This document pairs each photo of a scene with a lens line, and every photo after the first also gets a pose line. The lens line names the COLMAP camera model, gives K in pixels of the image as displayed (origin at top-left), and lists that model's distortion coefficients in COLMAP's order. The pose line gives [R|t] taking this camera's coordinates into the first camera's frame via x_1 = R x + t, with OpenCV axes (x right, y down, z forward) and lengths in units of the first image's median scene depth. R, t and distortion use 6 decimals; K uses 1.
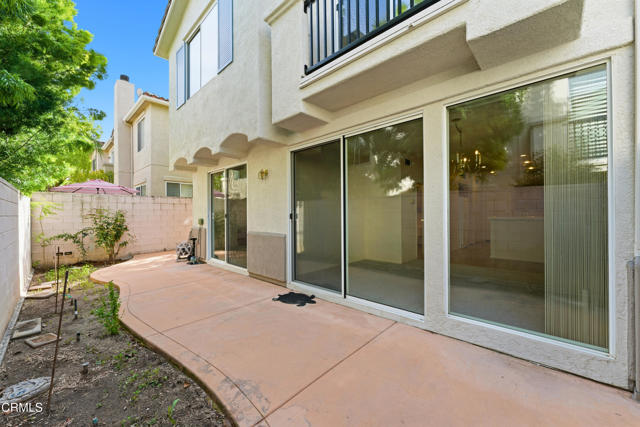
lens RADIAL K [[256.5, 0, 320.0], [0, 256.5, 213.5], [0, 0, 1]] dist [-0.003618, -0.000125]
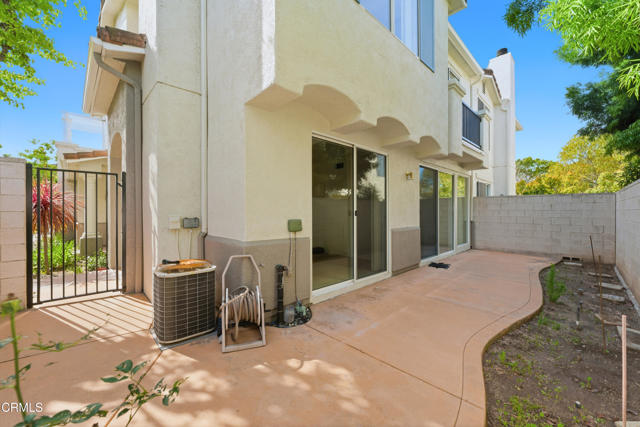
lens RADIAL K [[256.5, 0, 320.0], [0, 256.5, 213.5], [0, 0, 1]] dist [-0.003618, -0.000125]
pose [[0.038823, 0.004868, 0.999234, -1.353573], [0.000572, 0.999988, -0.004894, 0.016716], [-0.999246, 0.000762, 0.038819, 1.340404]]
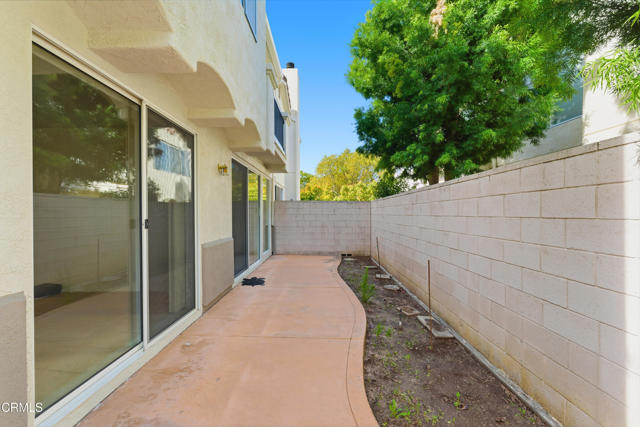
lens RADIAL K [[268.2, 0, 320.0], [0, 268.2, 213.5], [0, 0, 1]] dist [-0.009301, -0.000016]
pose [[-0.690663, 0.014529, 0.723031, -1.062370], [0.011563, 0.999892, -0.009046, 0.000327], [-0.723085, 0.002112, -0.690756, 1.364337]]
